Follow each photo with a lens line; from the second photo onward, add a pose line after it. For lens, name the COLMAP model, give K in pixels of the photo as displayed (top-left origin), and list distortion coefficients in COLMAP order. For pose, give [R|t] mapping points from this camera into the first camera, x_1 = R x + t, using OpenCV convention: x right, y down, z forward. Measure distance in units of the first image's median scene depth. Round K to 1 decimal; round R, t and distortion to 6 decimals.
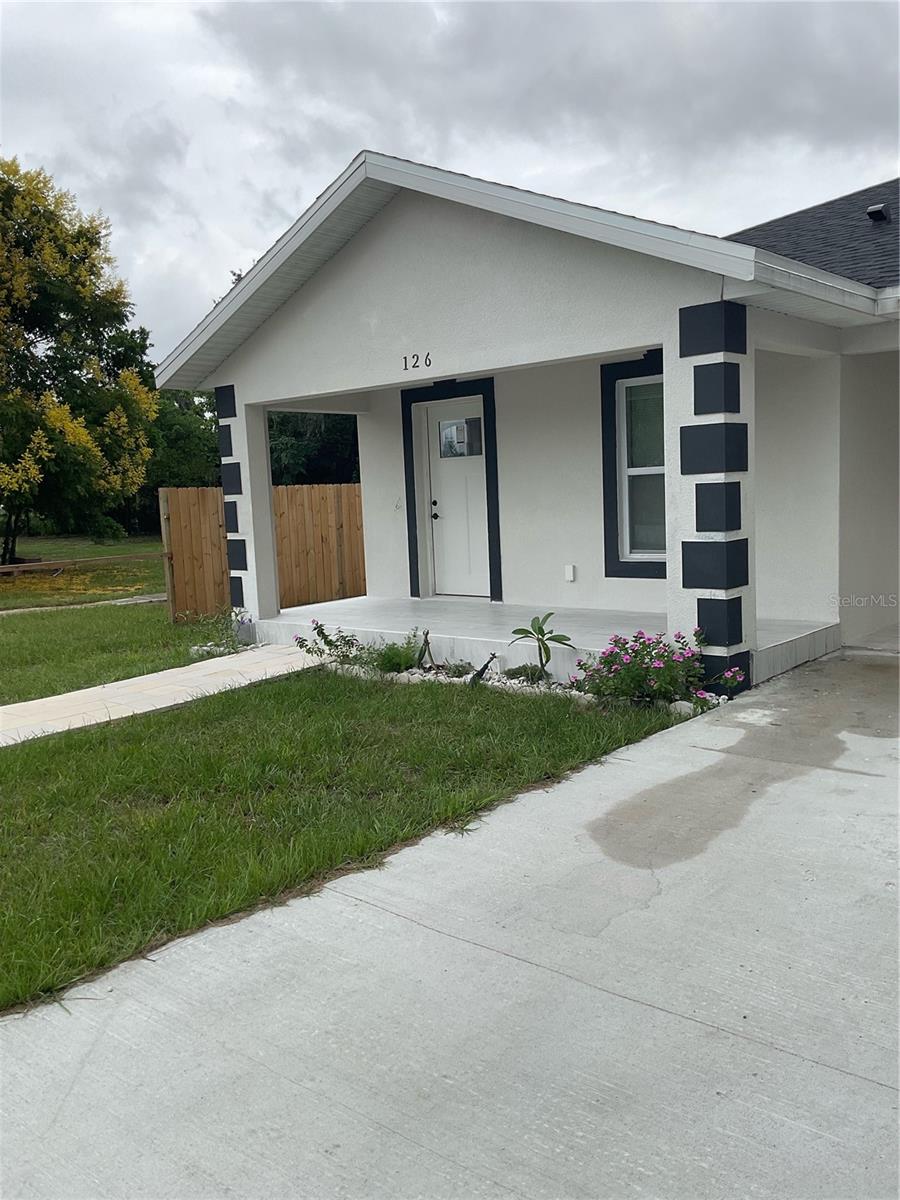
lens RADIAL K [[992.7, 0, 450.0], [0, 992.7, 600.0], [0, 0, 1]] dist [0.094104, -0.003246]
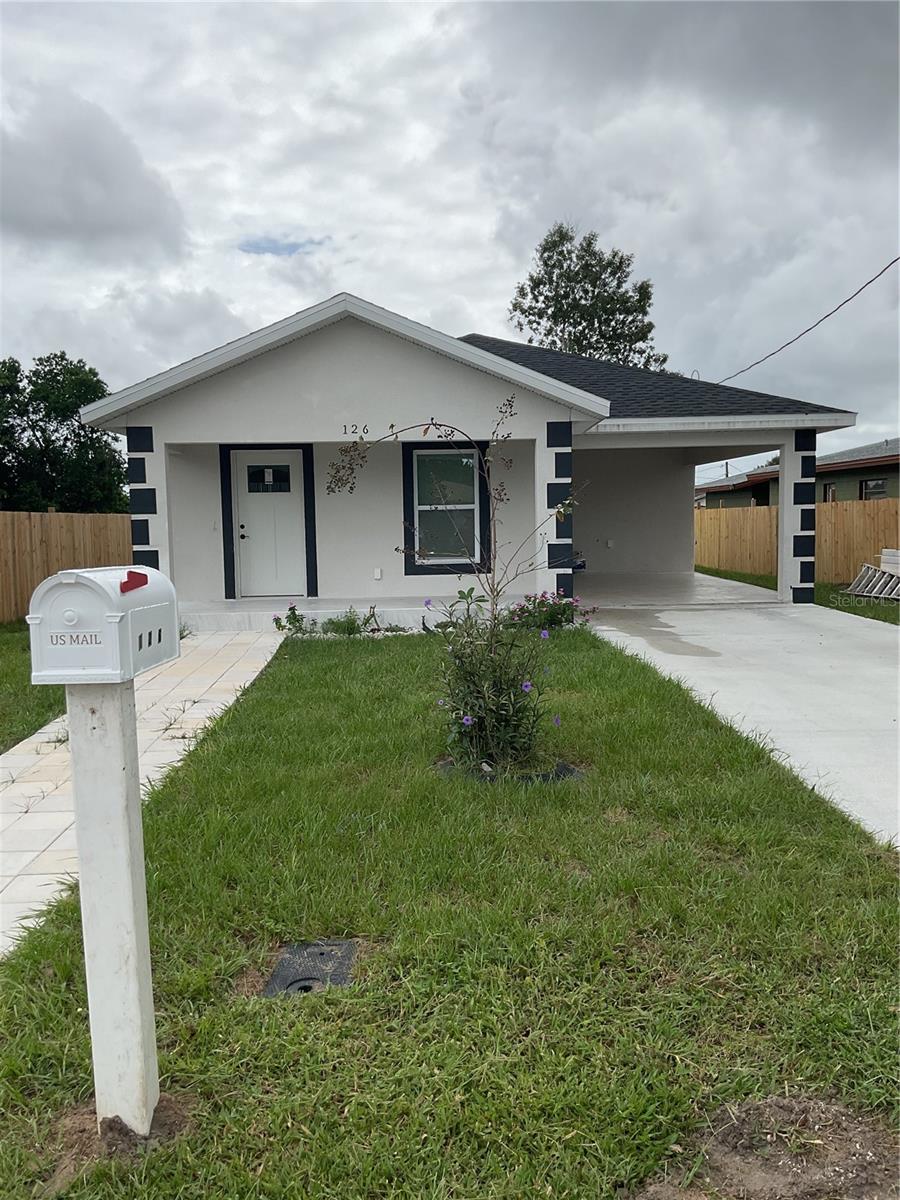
lens RADIAL K [[992.7, 0, 450.0], [0, 992.7, 600.0], [0, 0, 1]] dist [0.094104, -0.003246]
pose [[0.724319, -0.025759, 0.688983, -0.873459], [0.063020, 0.997592, -0.028954, 0.065421], [-0.686578, 0.064392, 0.724199, -0.161288]]
